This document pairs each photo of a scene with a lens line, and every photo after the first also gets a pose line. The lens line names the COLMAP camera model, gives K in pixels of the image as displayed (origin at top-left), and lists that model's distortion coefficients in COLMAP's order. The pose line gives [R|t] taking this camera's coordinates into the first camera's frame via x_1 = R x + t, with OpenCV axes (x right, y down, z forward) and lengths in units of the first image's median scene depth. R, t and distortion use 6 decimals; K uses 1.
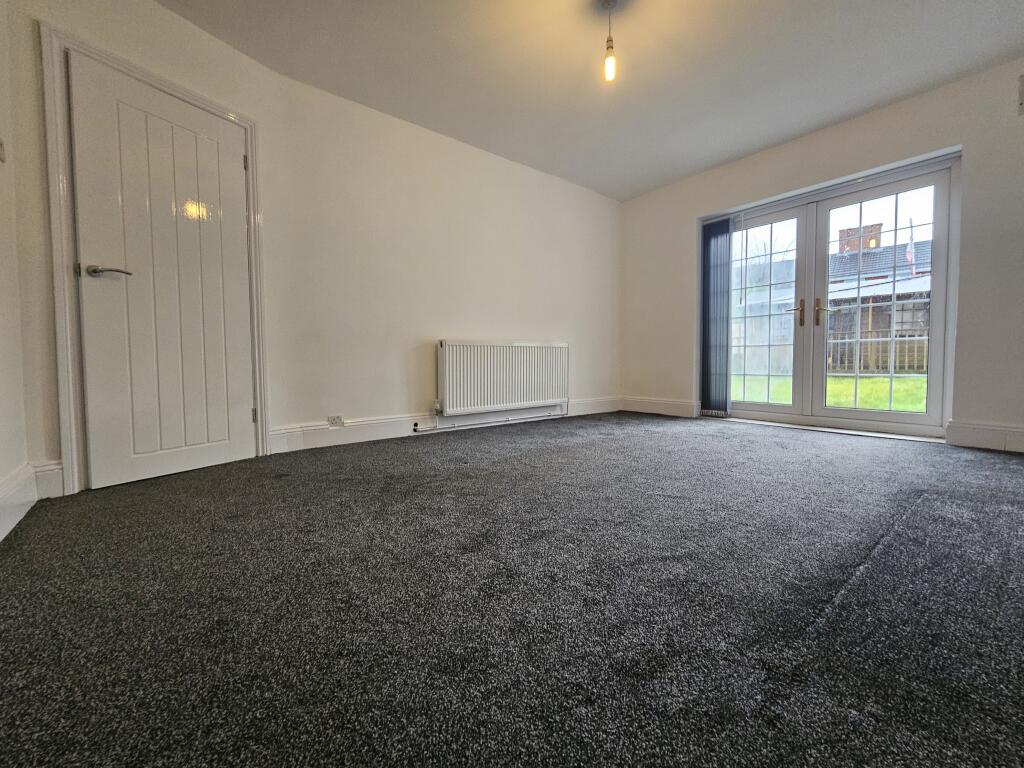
lens RADIAL K [[418.6, 0, 510.0], [0, 418.6, 381.3], [0, 0, 1]] dist [0.001707, -0.000059]
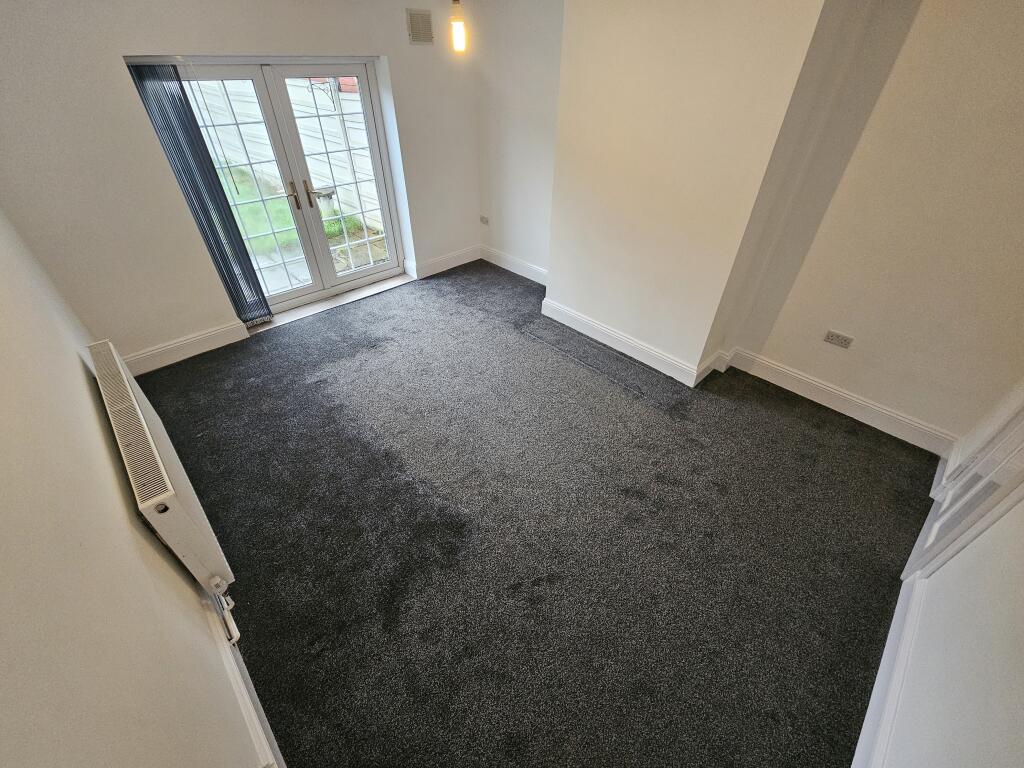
lens RADIAL K [[420.8, 0, 512.0], [0, 420.8, 384.0], [0, 0, 1]] dist [0.012868, -0.000080]
pose [[-0.106653, -0.615695, 0.780734, -0.419489], [0.033094, 0.782579, 0.621671, -0.415030], [-0.993745, 0.092141, -0.063089, 0.576830]]
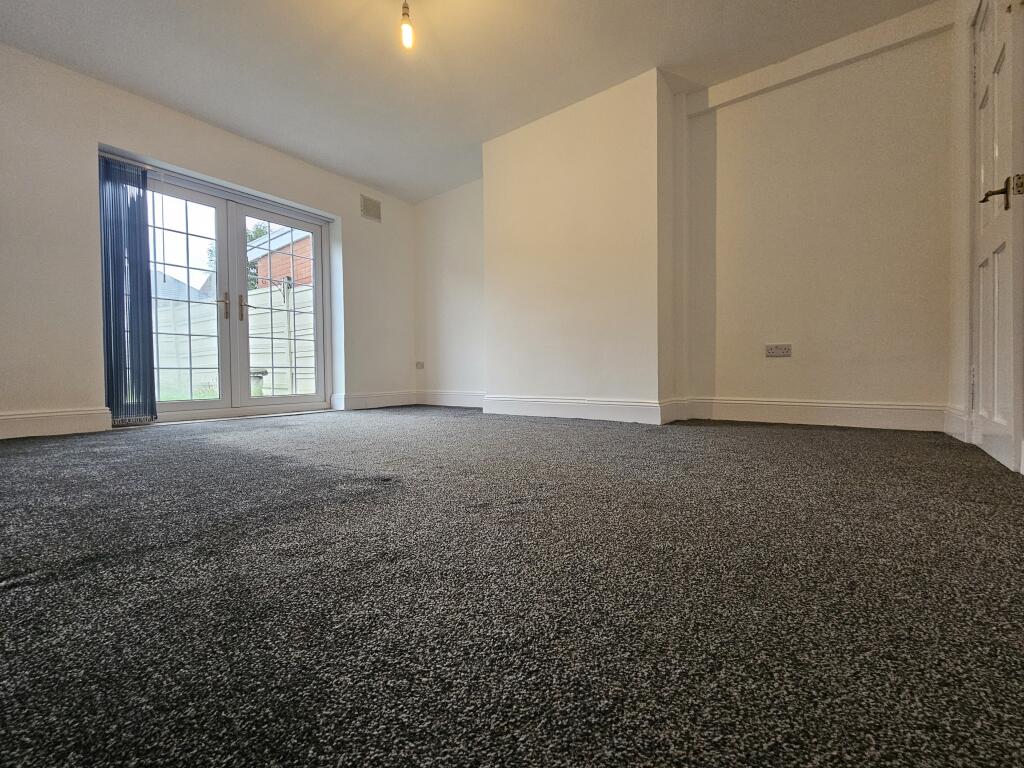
lens RADIAL K [[418.6, 0, 510.0], [0, 418.6, 381.3], [0, 0, 1]] dist [0.001707, -0.000059]
pose [[-0.250479, -0.023846, 0.967828, -0.442217], [0.053845, 0.997806, 0.038520, 0.015004], [-0.966624, 0.061761, -0.248645, 0.590427]]
